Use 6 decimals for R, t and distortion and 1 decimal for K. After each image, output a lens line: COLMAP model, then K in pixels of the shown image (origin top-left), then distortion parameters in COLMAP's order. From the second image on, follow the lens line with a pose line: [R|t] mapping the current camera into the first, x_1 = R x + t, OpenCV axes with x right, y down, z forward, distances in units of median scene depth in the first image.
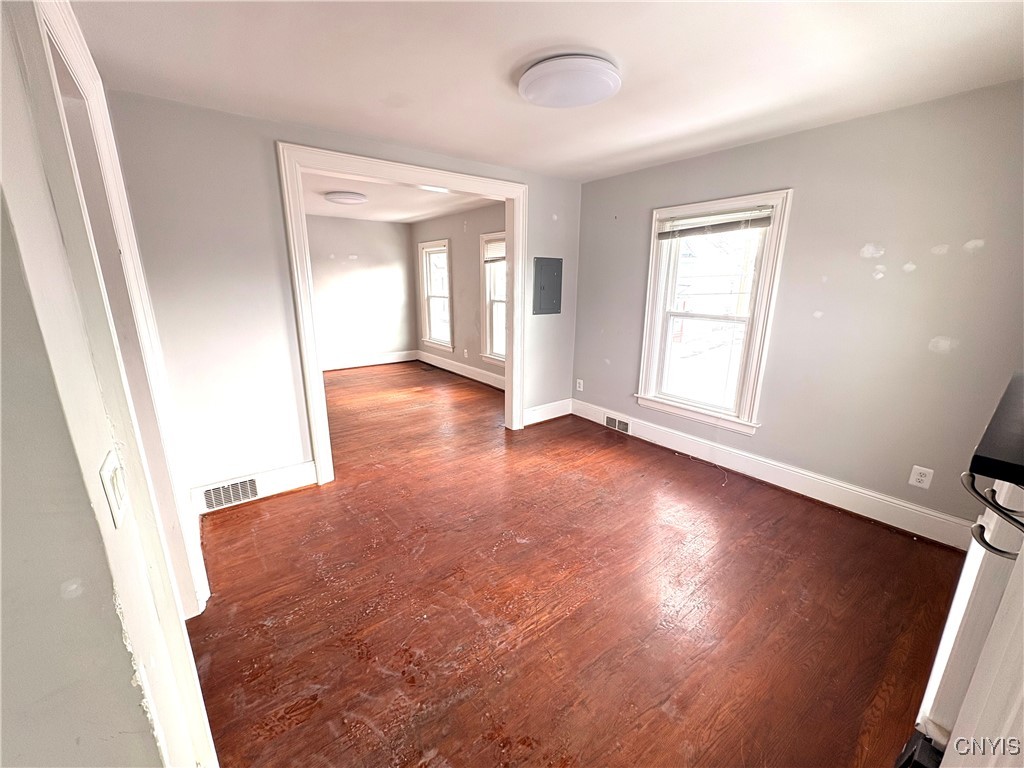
lens RADIAL K [[406.6, 0, 510.0], [0, 406.6, 385.3], [0, 0, 1]] dist [-0.002295, -0.000176]
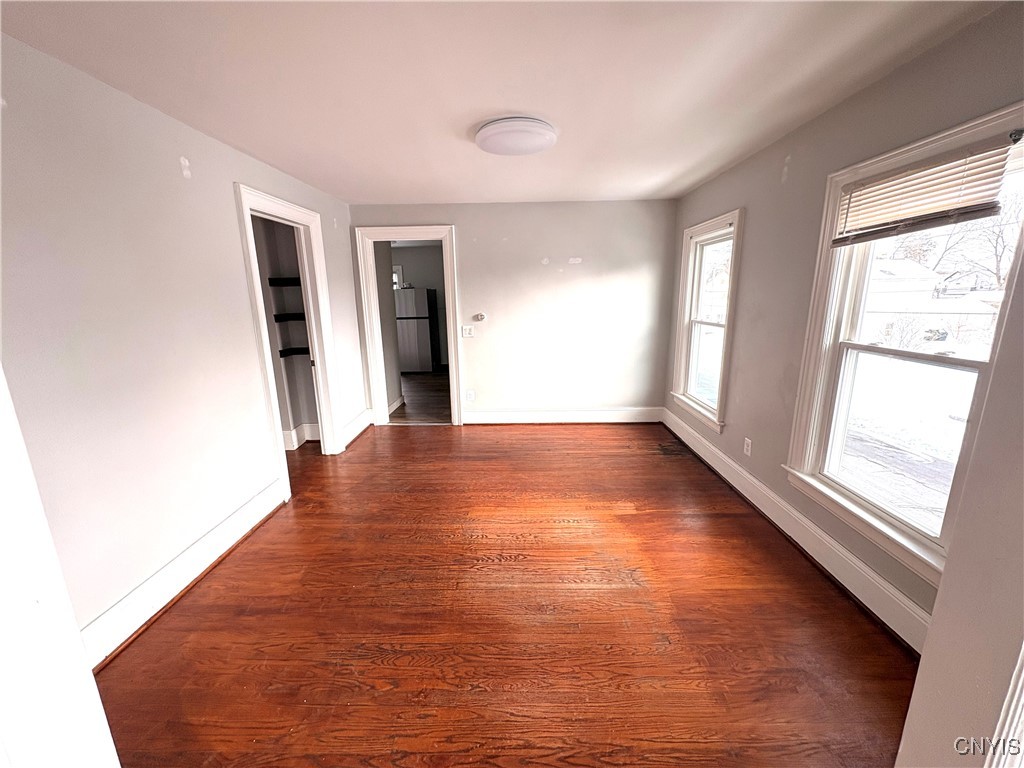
lens RADIAL K [[406.6, 0, 512.8], [0, 406.6, 384.8], [0, 0, 1]] dist [-0.002295, -0.000176]
pose [[0.781065, 0.118580, -0.613087, -0.042378], [-0.137228, 0.990398, 0.016731, -0.123224], [0.609184, 0.071065, 0.789838, 0.470023]]
